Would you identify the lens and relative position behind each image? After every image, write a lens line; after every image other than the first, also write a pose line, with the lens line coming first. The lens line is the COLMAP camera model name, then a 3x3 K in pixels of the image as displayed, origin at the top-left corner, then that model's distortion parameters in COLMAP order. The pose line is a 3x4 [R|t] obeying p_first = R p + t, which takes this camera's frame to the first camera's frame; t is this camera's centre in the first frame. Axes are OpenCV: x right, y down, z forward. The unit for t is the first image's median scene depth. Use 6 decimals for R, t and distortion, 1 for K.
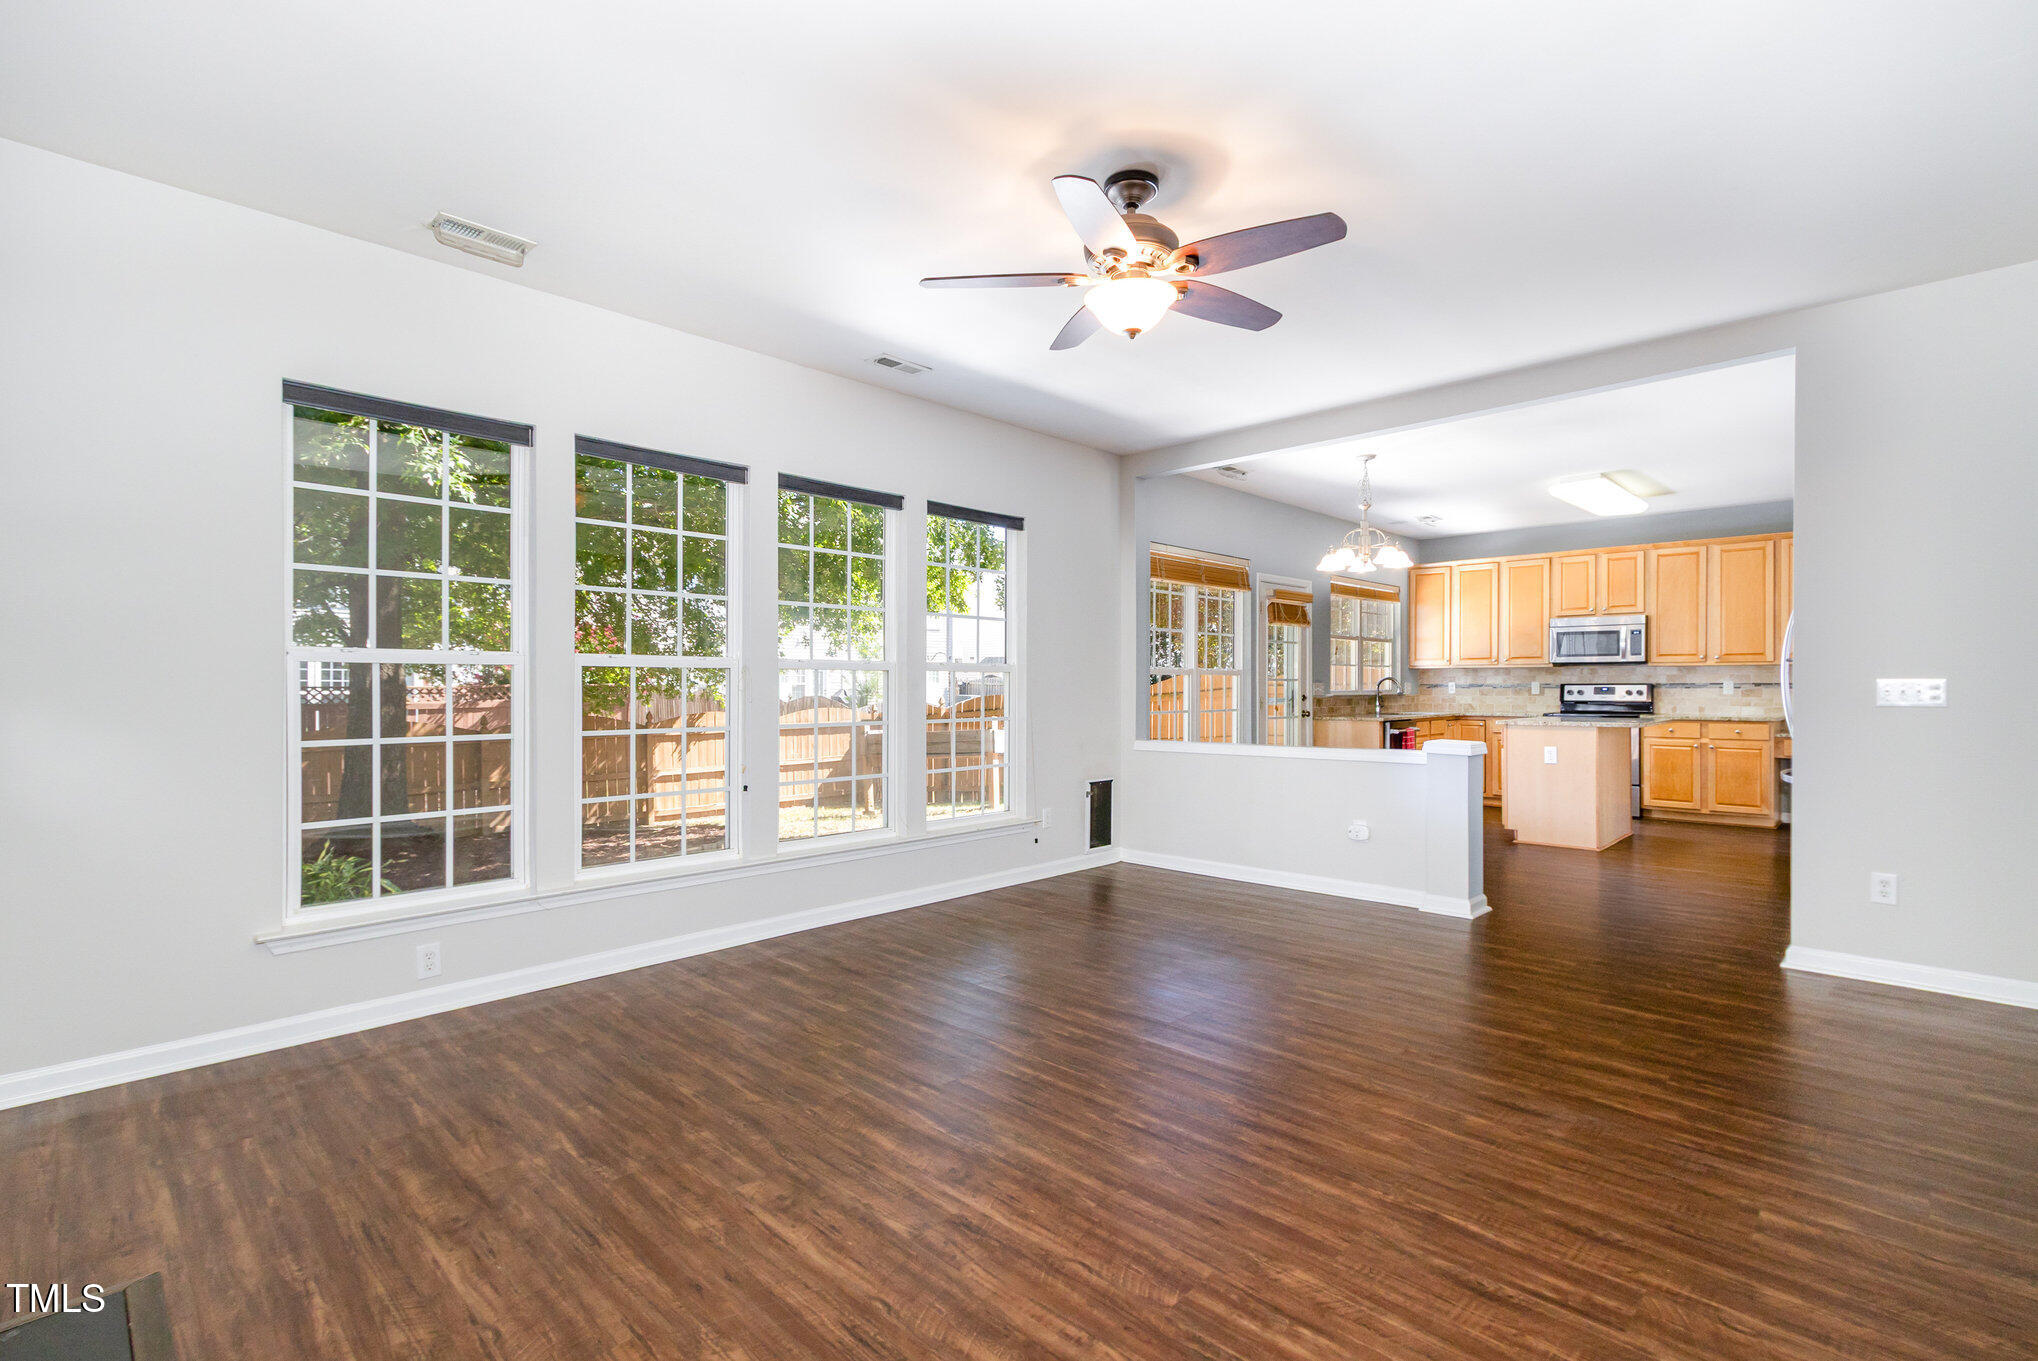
lens RADIAL K [[934.9, 0, 1011.1], [0, 934.9, 683.0], [0, 0, 1]] dist [0.000548, 0.000318]
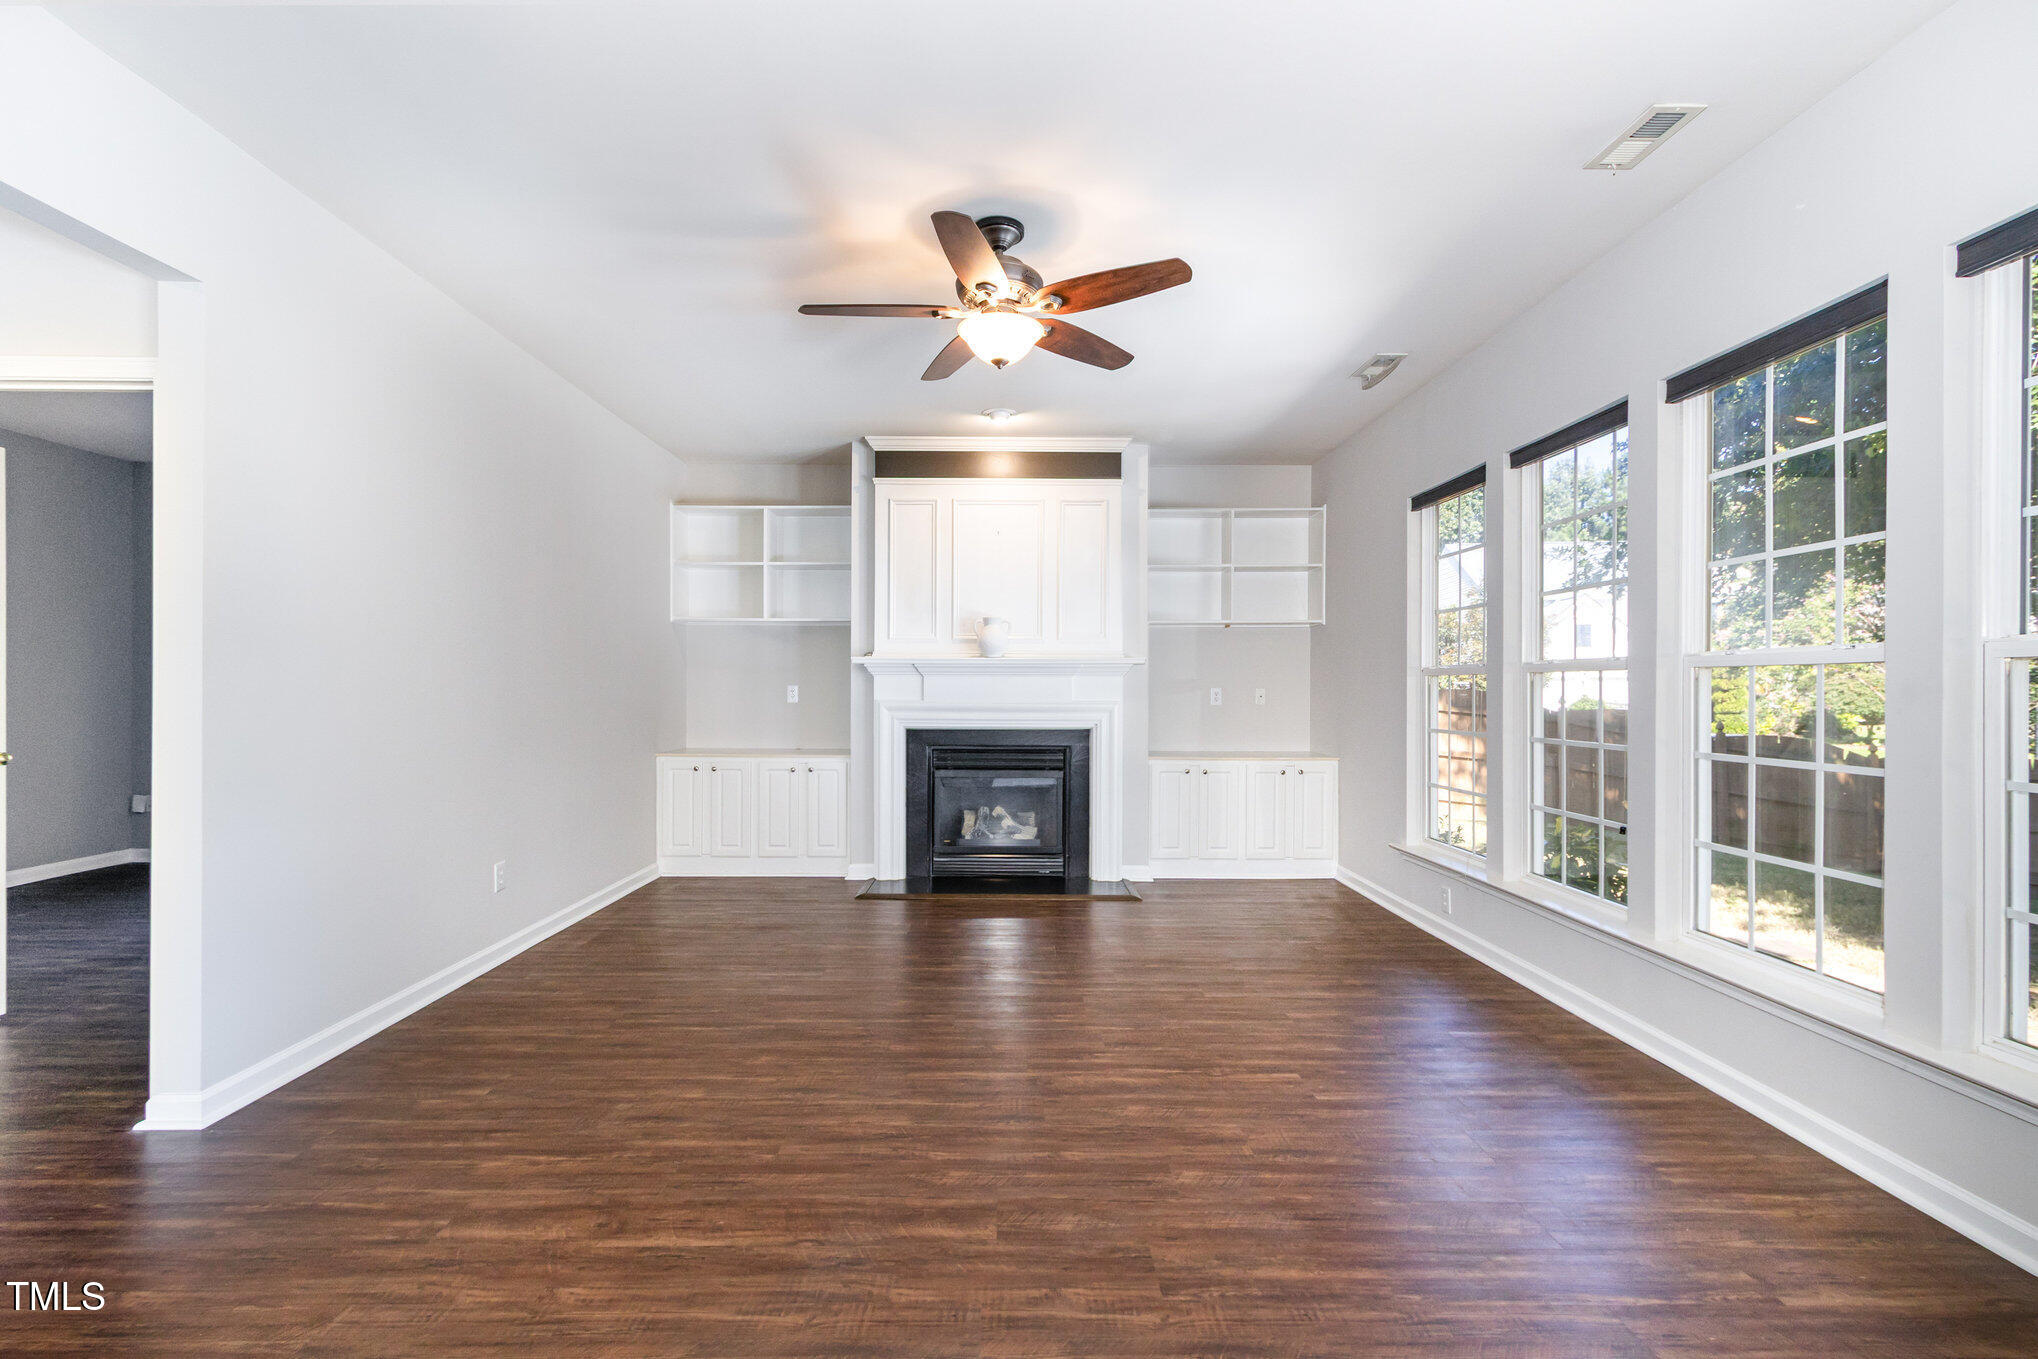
lens RADIAL K [[934.9, 0, 1021.7], [0, 934.9, 685.9], [0, 0, 1]] dist [0.000548, 0.000318]
pose [[-0.703439, -0.004964, -0.710738, 2.342167], [-0.001598, 0.999984, -0.005403, 0.006779], [0.710754, -0.002664, -0.703436, 4.752393]]
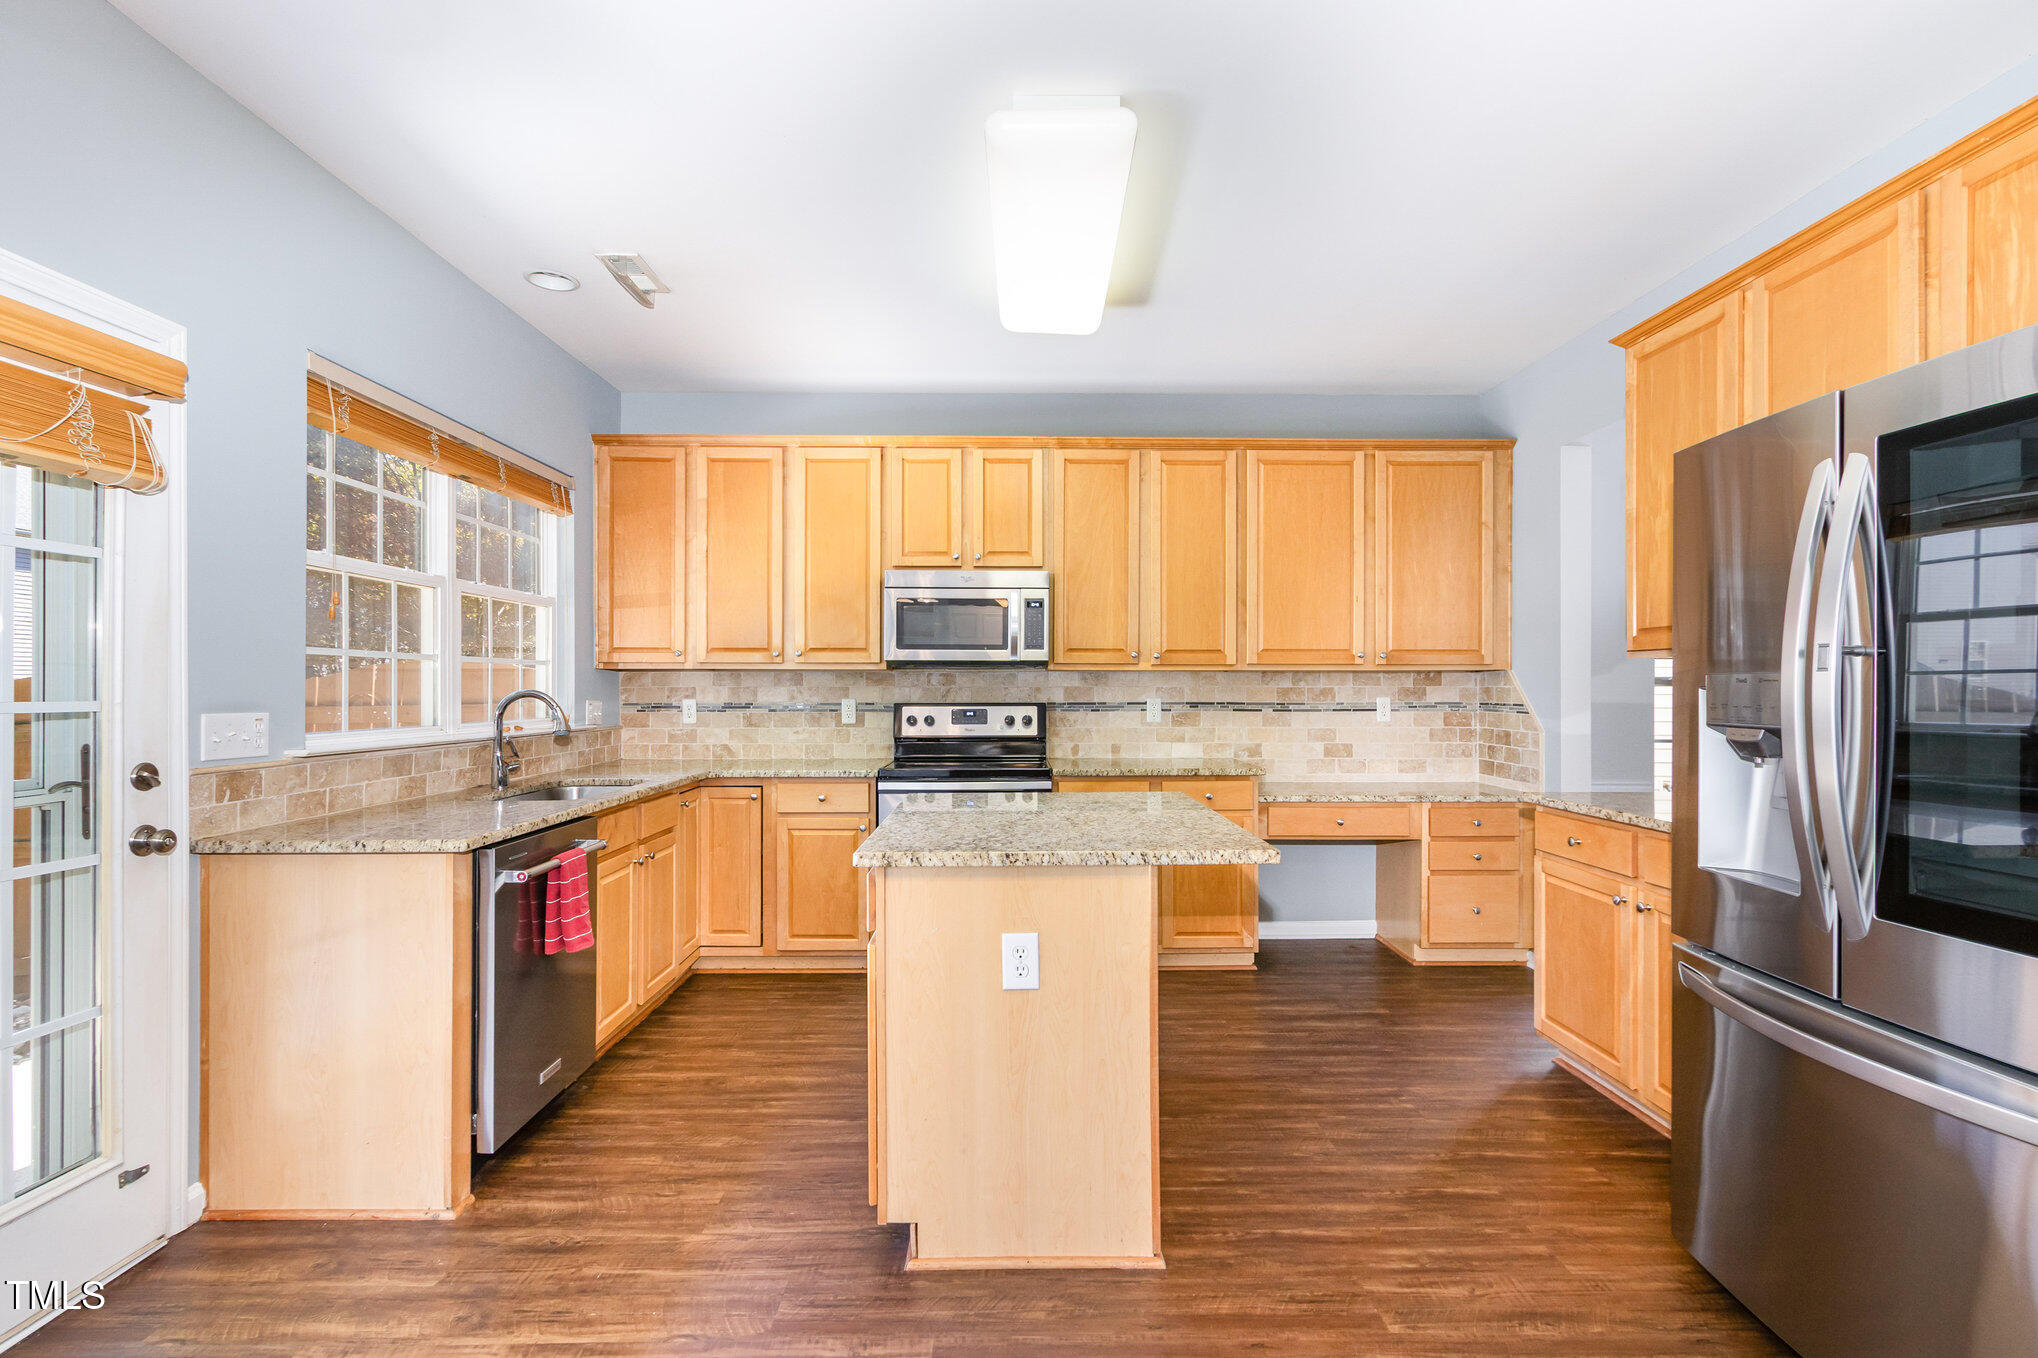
lens RADIAL K [[934.9, 0, 1006.1], [0, 934.9, 681.6], [0, 0, 1]] dist [0.000548, 0.000318]
pose [[0.710201, 0.004892, 0.703982, 0.278121], [-0.002879, 0.999988, -0.004045, -0.009078], [-0.703993, 0.000846, 0.710206, 0.606453]]
